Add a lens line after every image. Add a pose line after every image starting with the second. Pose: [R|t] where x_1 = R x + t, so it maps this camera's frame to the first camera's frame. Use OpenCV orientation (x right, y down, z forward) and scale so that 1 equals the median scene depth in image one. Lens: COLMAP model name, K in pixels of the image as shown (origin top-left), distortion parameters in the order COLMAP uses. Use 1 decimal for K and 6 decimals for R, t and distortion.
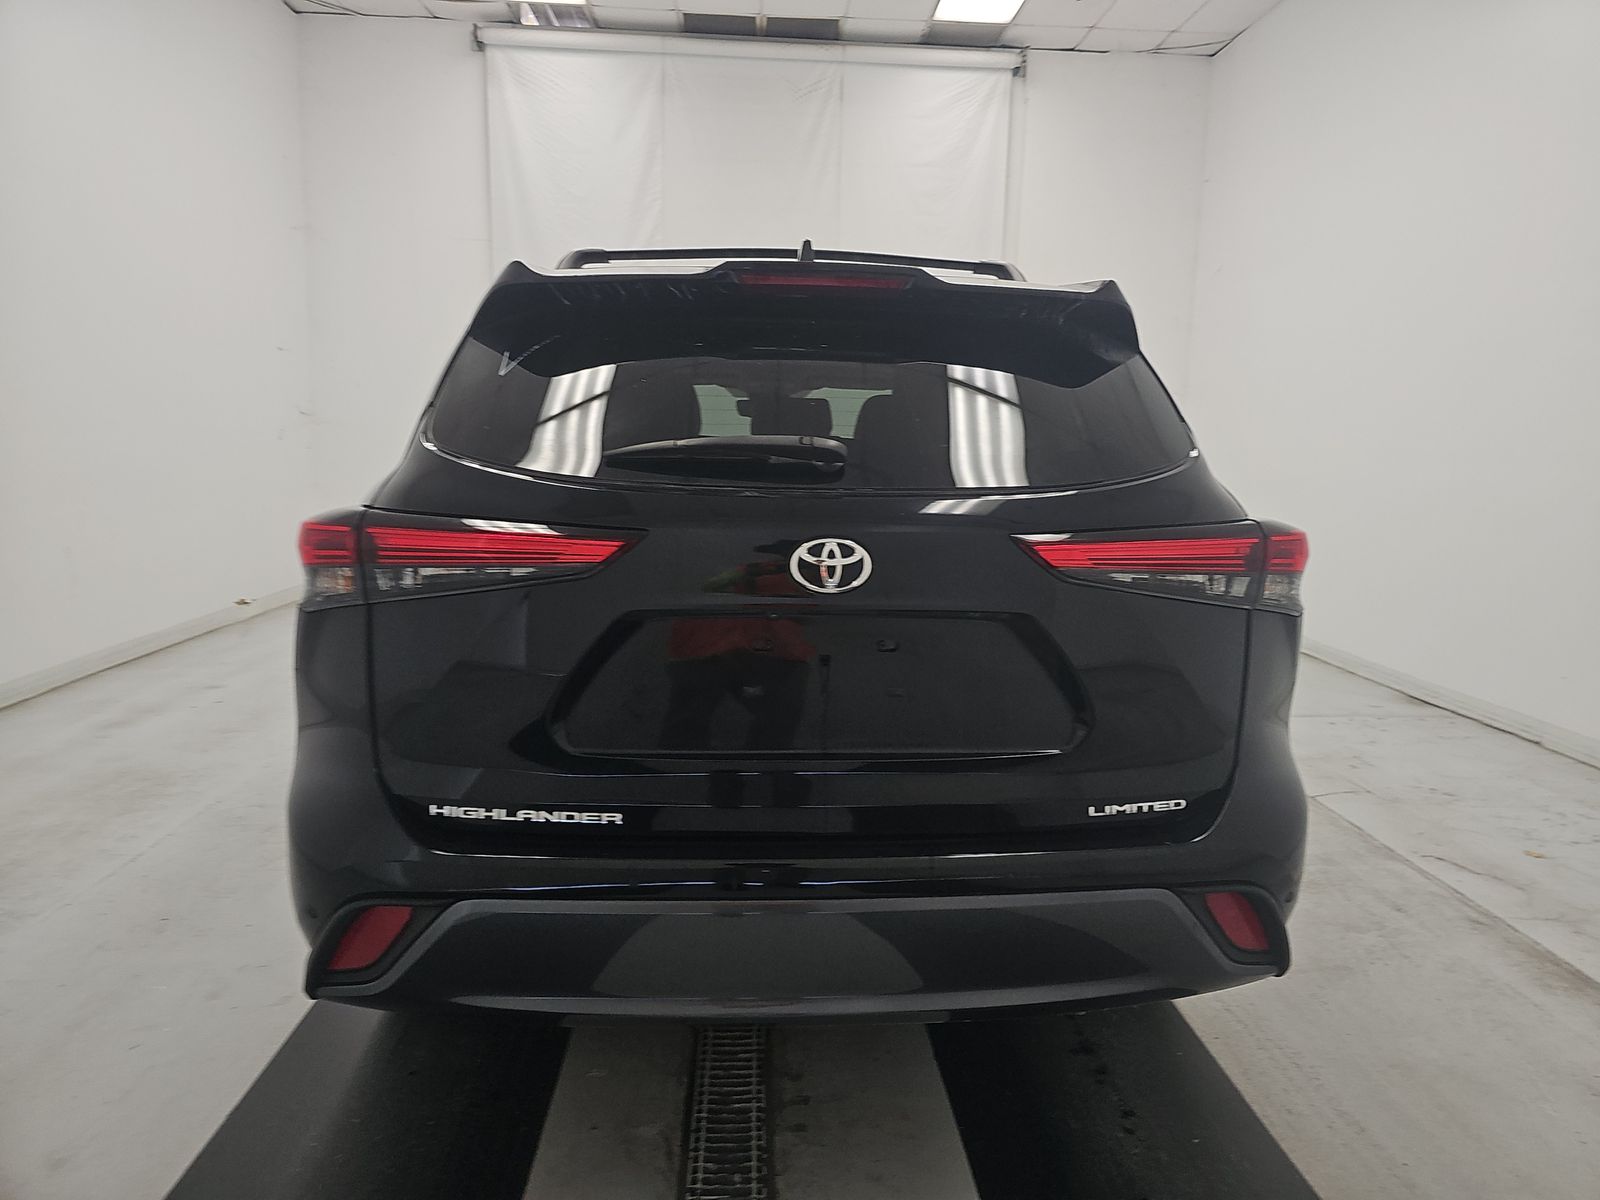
lens RADIAL K [[1053.3, 0, 827.2], [0, 1053.3, 596.0], [0, 0, 1]] dist [0.042527, -0.019908]
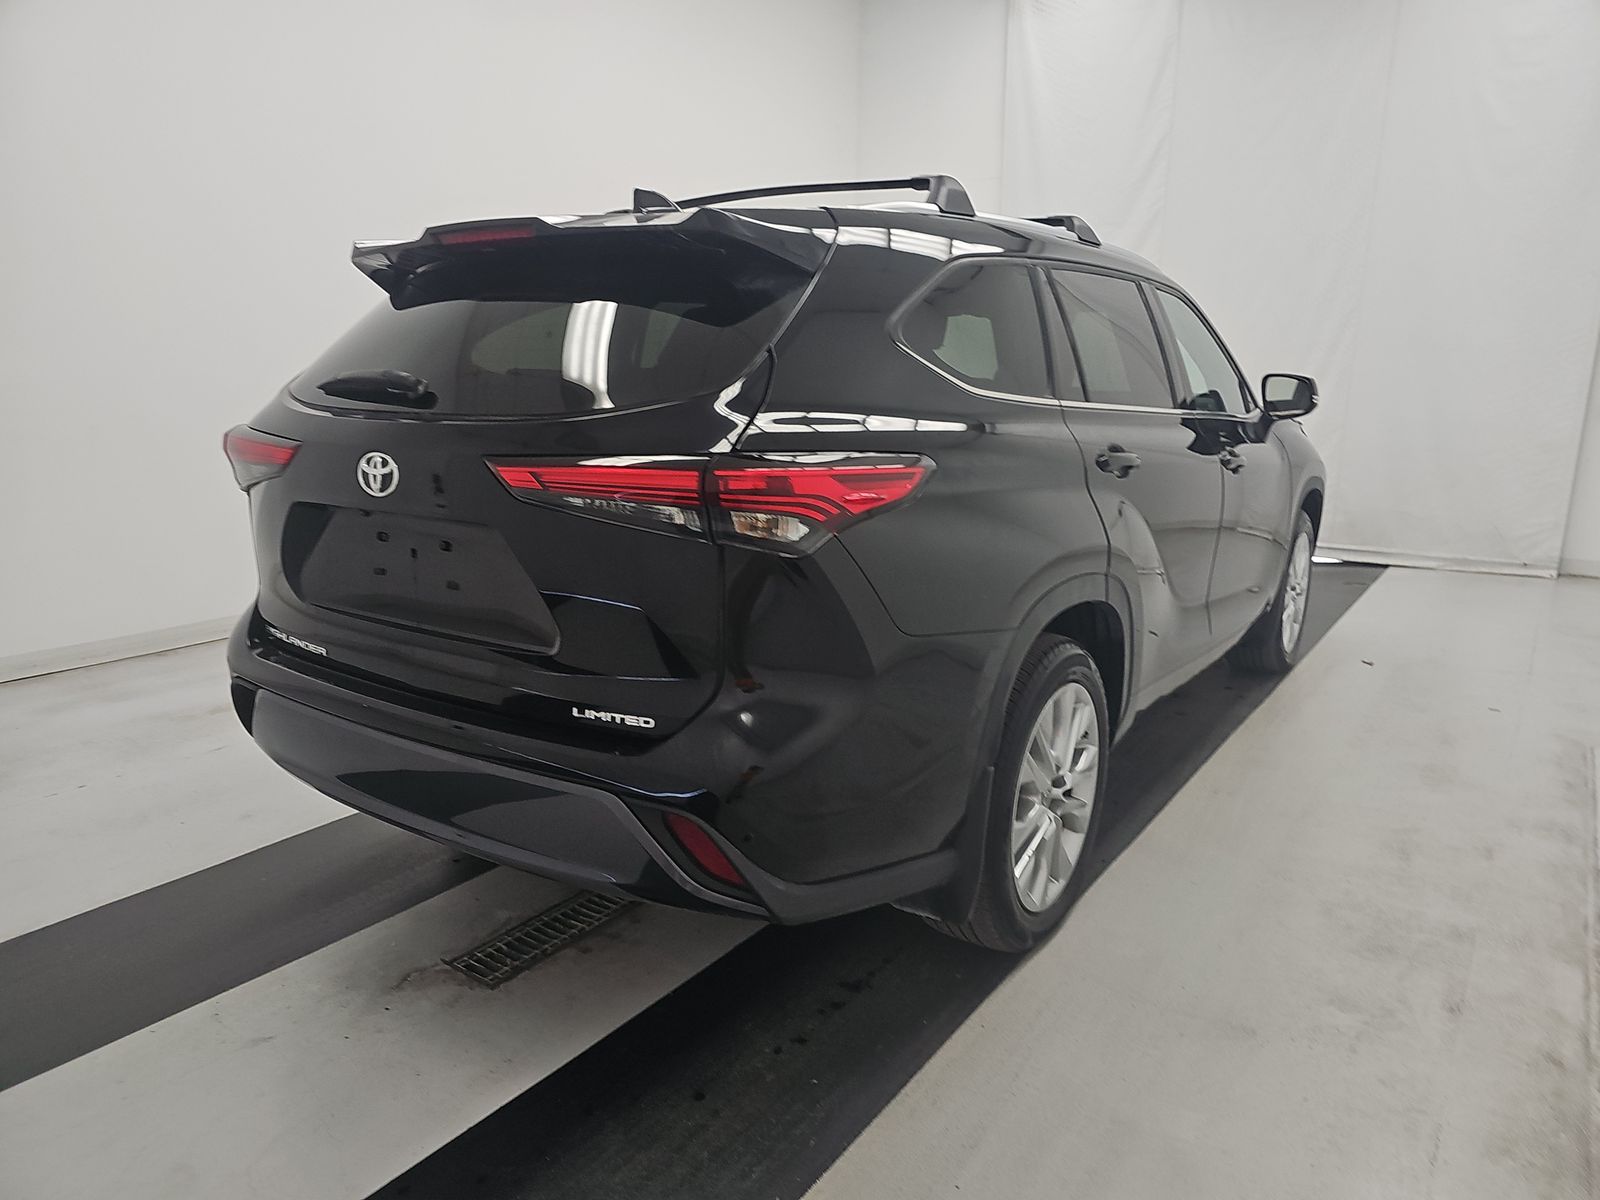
lens RADIAL K [[1053.3, 0, 807.6], [0, 1053.3, 608.1], [0, 0, 1]] dist [0.042527, -0.019908]
pose [[0.778925, 0.123118, -0.614913, 1.156132], [-0.076639, 0.991878, 0.101513, -0.036599], [0.622417, -0.031945, 0.782034, 0.304227]]
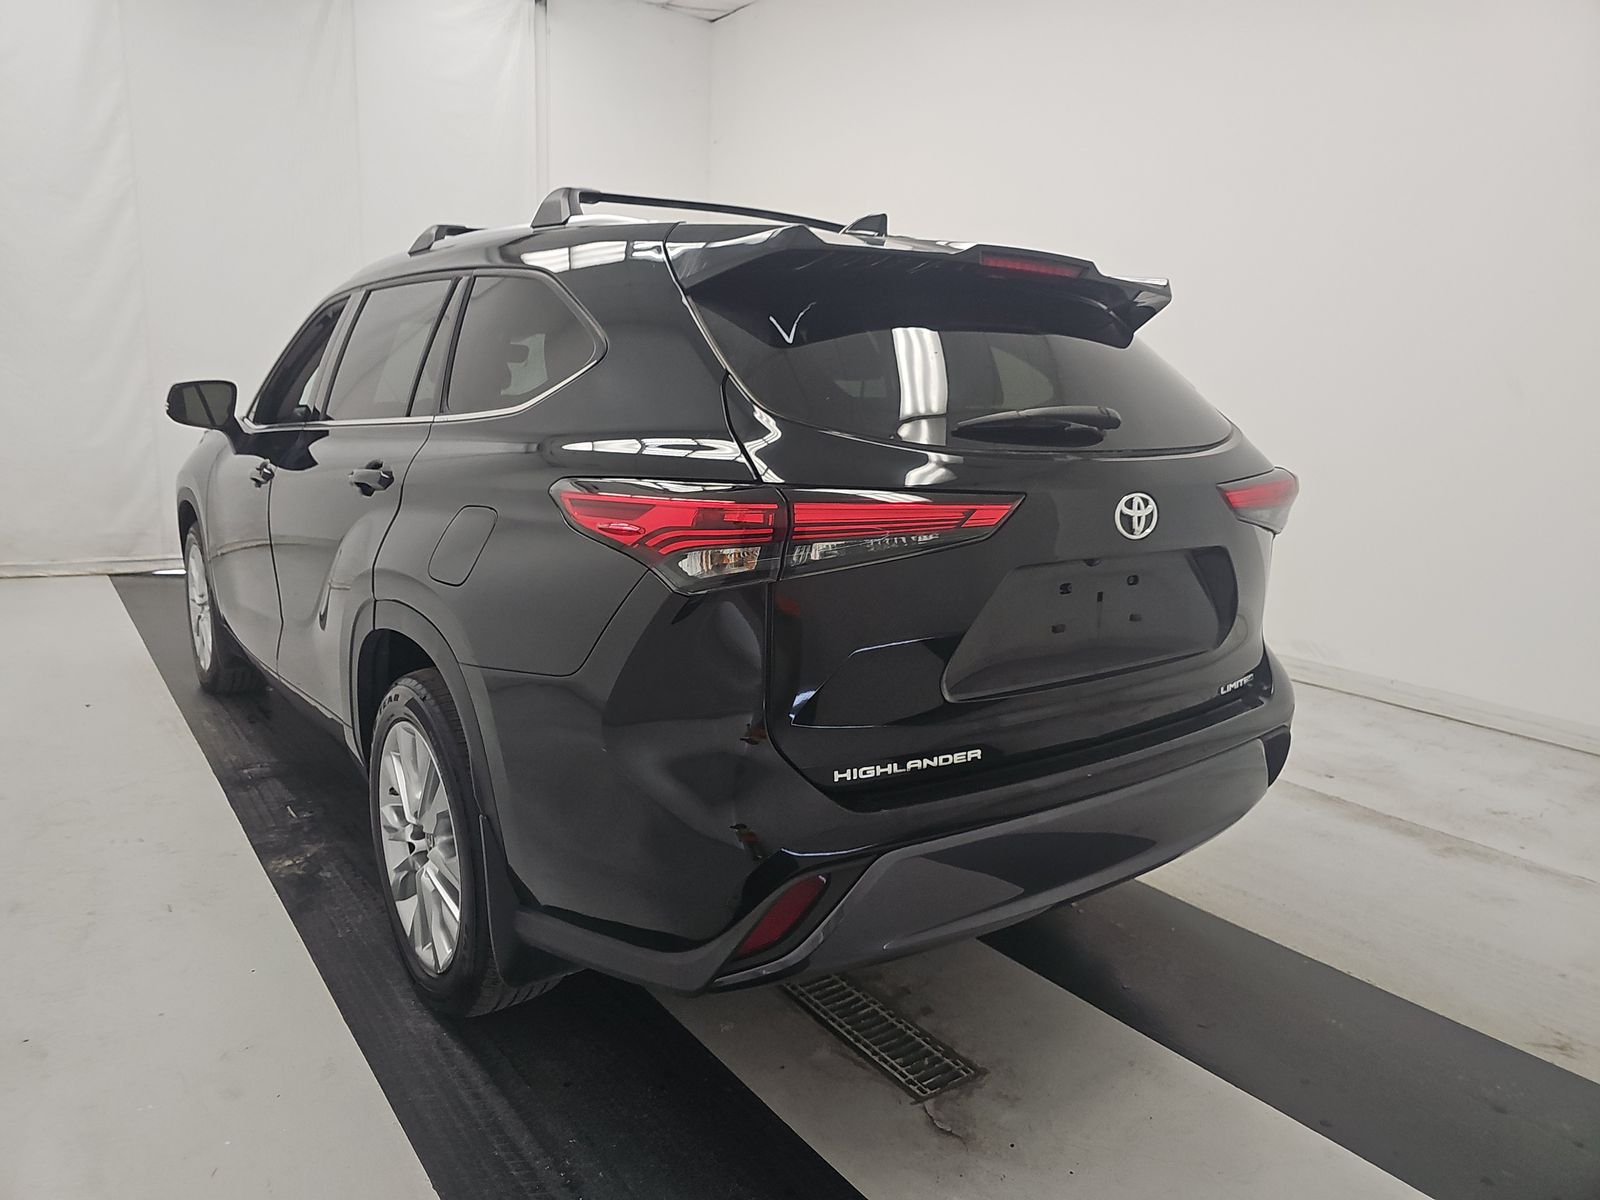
lens RADIAL K [[1053.3, 0, 816.9], [0, 1053.3, 592.0], [0, 0, 1]] dist [0.042527, -0.019908]
pose [[0.849103, -0.093444, 0.519897, -0.904993], [0.061407, 0.995017, 0.078550, -0.057024], [-0.524646, -0.034771, 0.850610, 0.149376]]
